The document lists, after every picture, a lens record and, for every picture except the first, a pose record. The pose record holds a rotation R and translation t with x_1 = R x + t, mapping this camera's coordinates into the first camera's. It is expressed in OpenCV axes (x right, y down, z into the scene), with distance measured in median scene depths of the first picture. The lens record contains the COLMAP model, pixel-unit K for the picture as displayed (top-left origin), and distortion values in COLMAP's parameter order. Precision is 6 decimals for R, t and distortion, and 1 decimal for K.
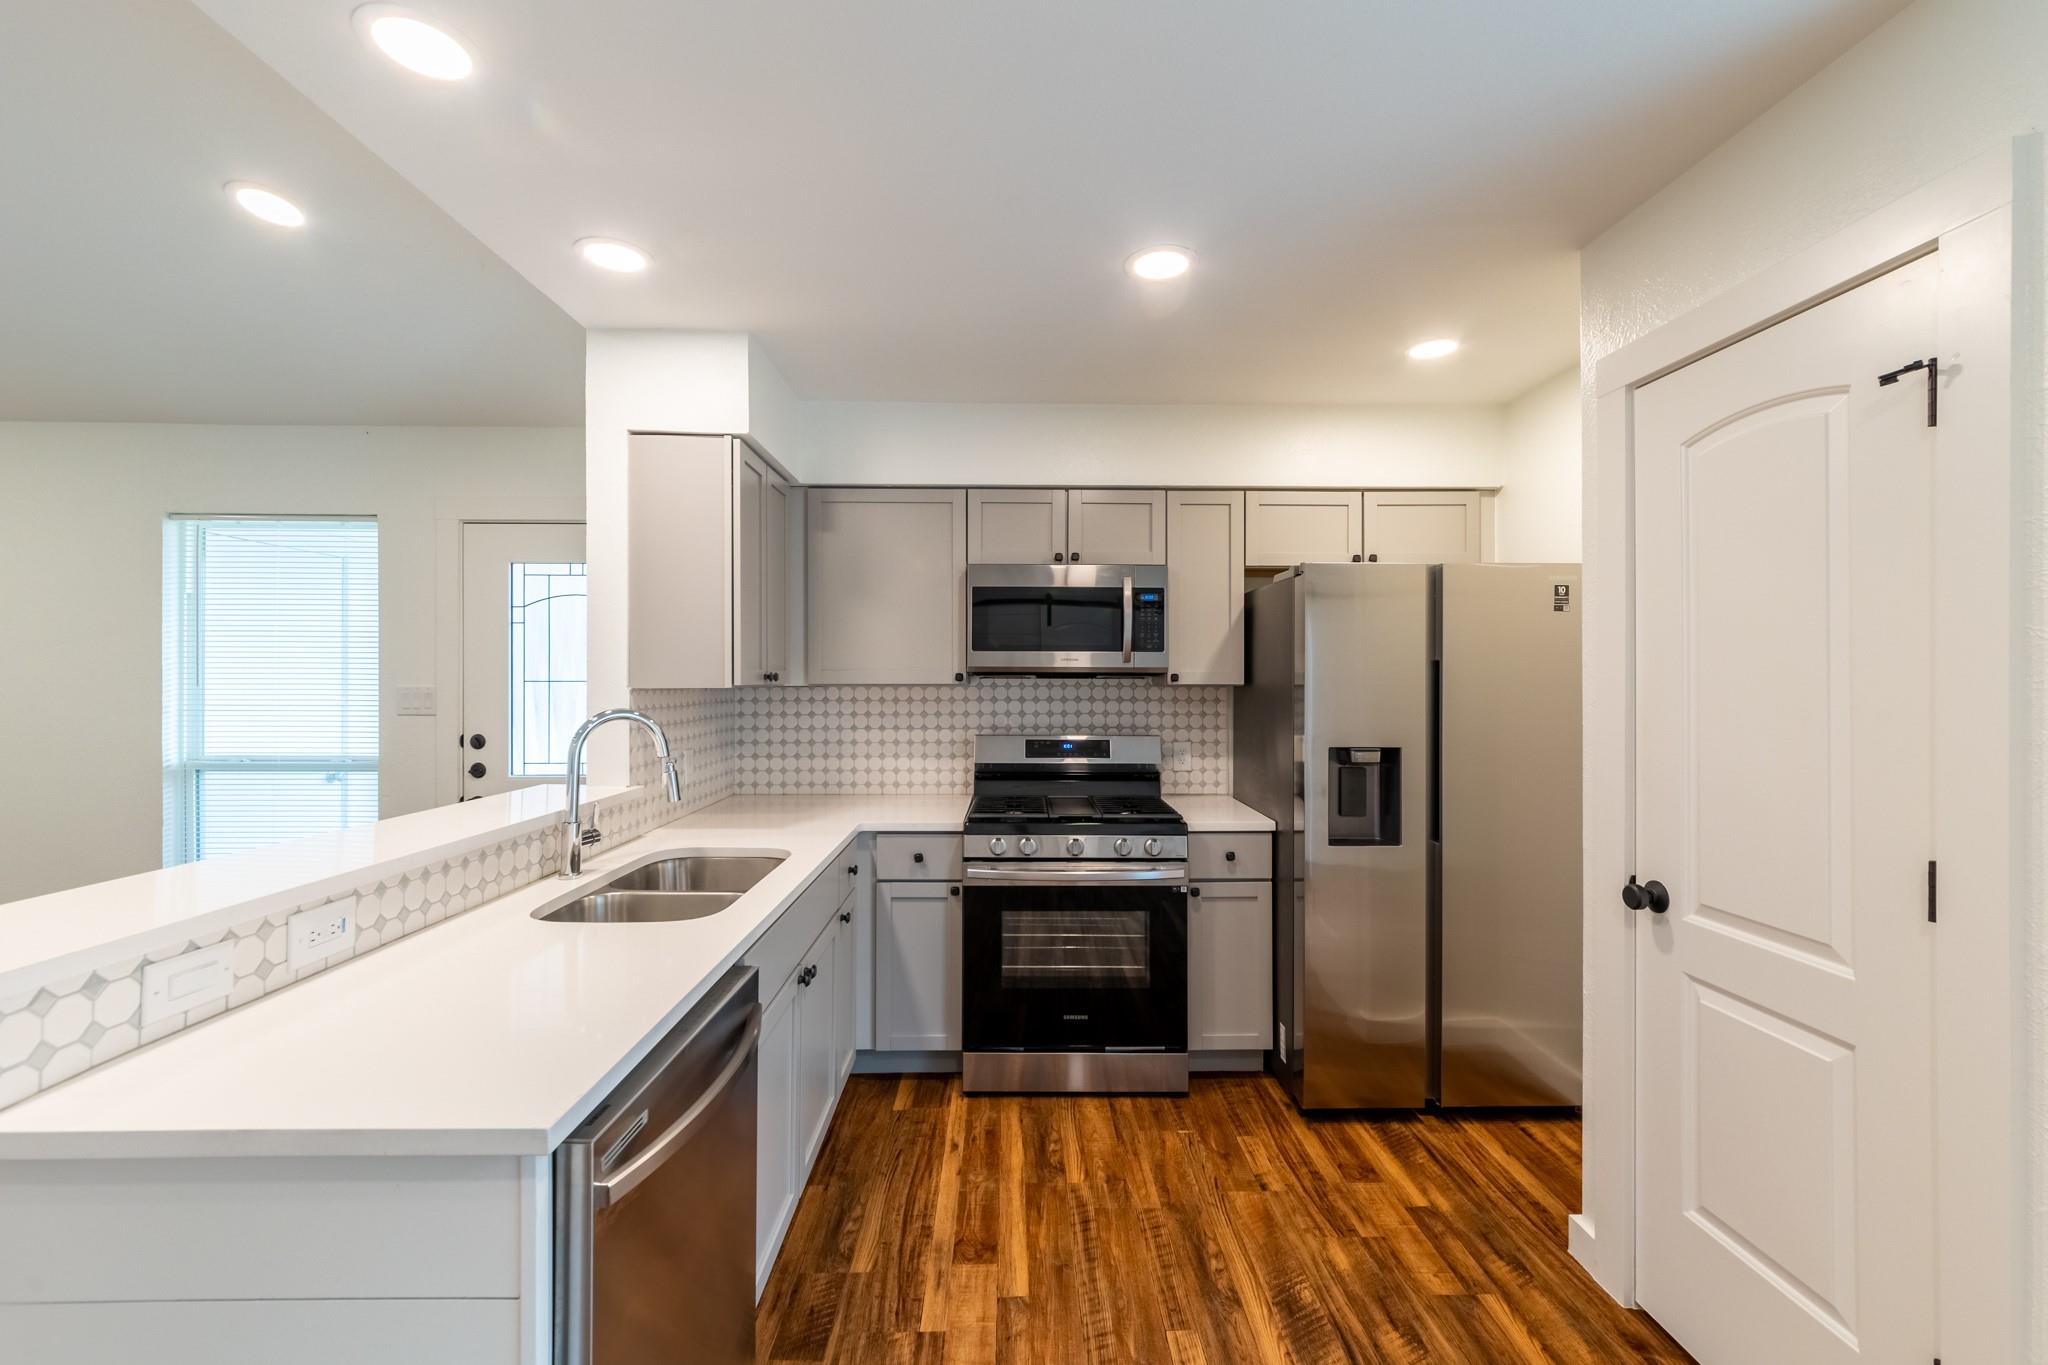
lens RADIAL K [[811.0, 0, 1029.4], [0, 811.0, 668.8], [0, 0, 1]] dist [-0.000678, -0.000064]
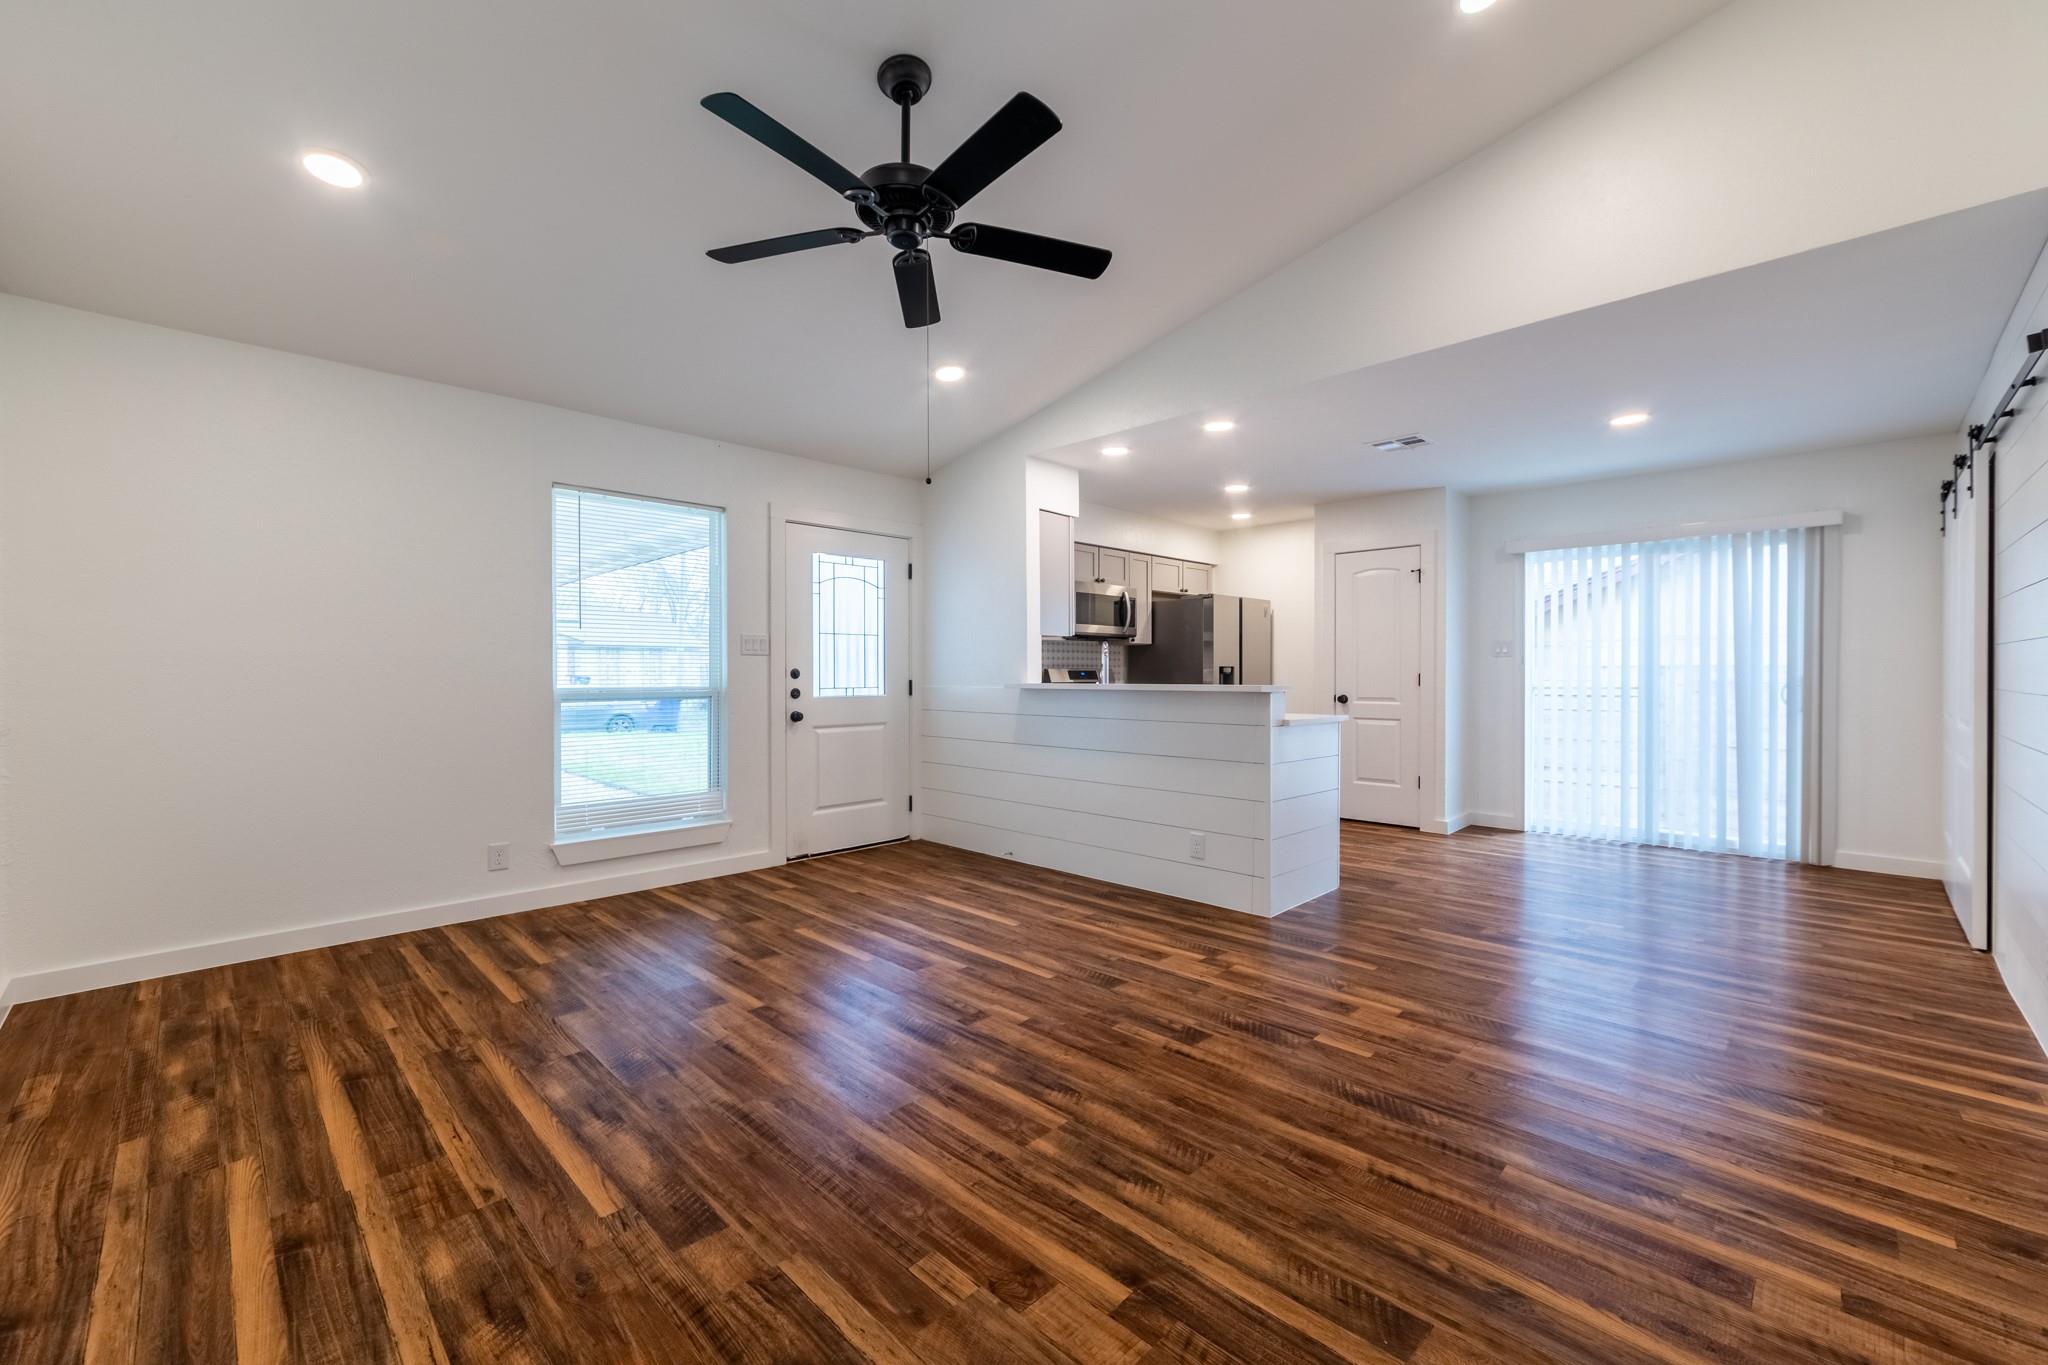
lens RADIAL K [[824.1, 0, 1031.1], [0, 824.1, 681.2], [0, 0, 1]] dist [-0.001518, 0.000109]
pose [[0.738121, -0.006574, 0.674636, -1.357598], [-0.002542, 0.999918, 0.012525, 0.083254], [-0.674664, -0.010960, 0.738044, -0.372695]]
